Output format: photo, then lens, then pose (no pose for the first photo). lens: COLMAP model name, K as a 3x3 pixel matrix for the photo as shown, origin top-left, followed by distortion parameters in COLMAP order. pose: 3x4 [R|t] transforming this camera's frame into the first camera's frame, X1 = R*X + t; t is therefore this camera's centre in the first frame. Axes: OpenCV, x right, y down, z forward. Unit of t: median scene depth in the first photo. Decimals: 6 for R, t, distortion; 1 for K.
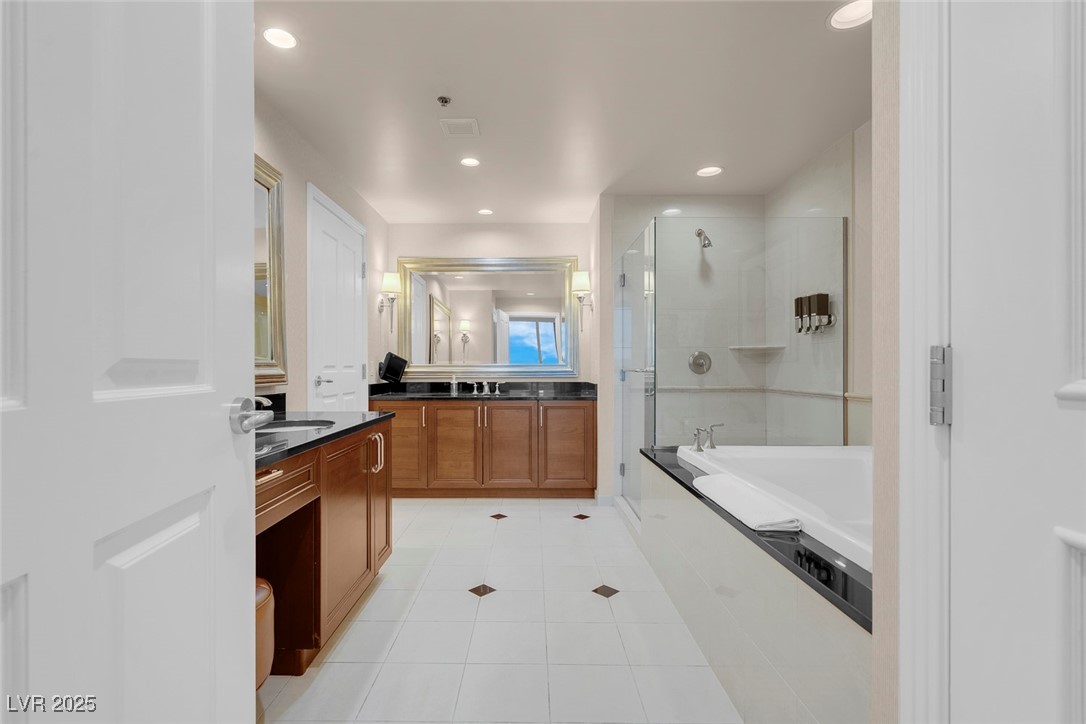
lens RADIAL K [[511.1, 0, 513.3], [0, 511.1, 368.2], [0, 0, 1]] dist [-0.009076, 0.004263]
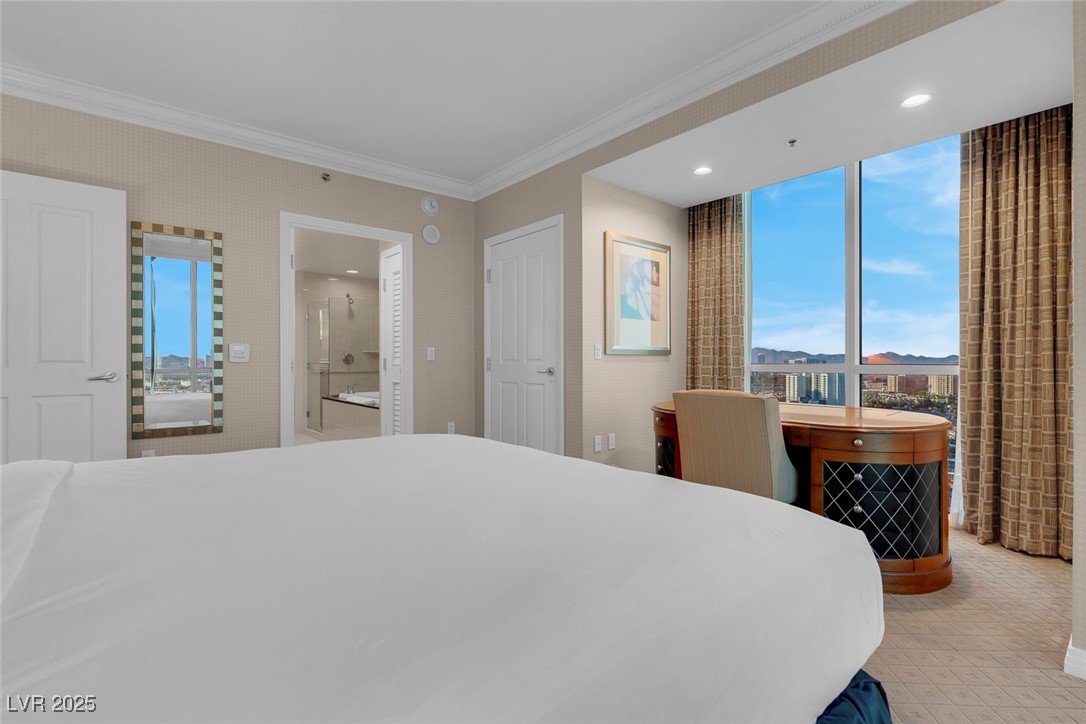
lens RADIAL K [[494.2, 0, 542.0], [0, 494.2, 361.5], [0, 0, 1]] dist [-0.009879, 0.003219]
pose [[0.745362, -0.000560, 0.666660, -0.353701], [0.002213, 0.999996, -0.001634, 0.004015], [-0.666657, 0.002693, 0.745360, -0.938810]]
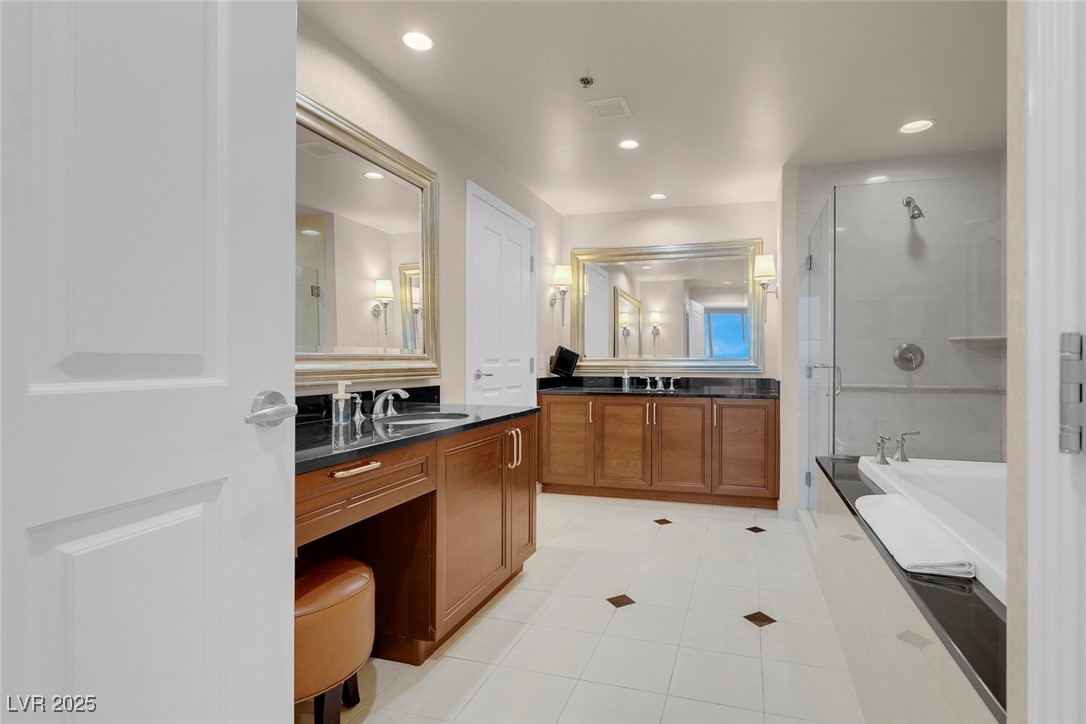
lens RADIAL K [[524.9, 0, 585.8], [0, 524.9, 361.4], [0, 0, 1]] dist [-0.006487, 0.005709]
pose [[0.965926, 0.003806, -0.258791, 0.073762], [-0.004157, 0.999991, -0.000807, -0.000578], [0.258786, 0.001855, 0.965933, 0.034350]]
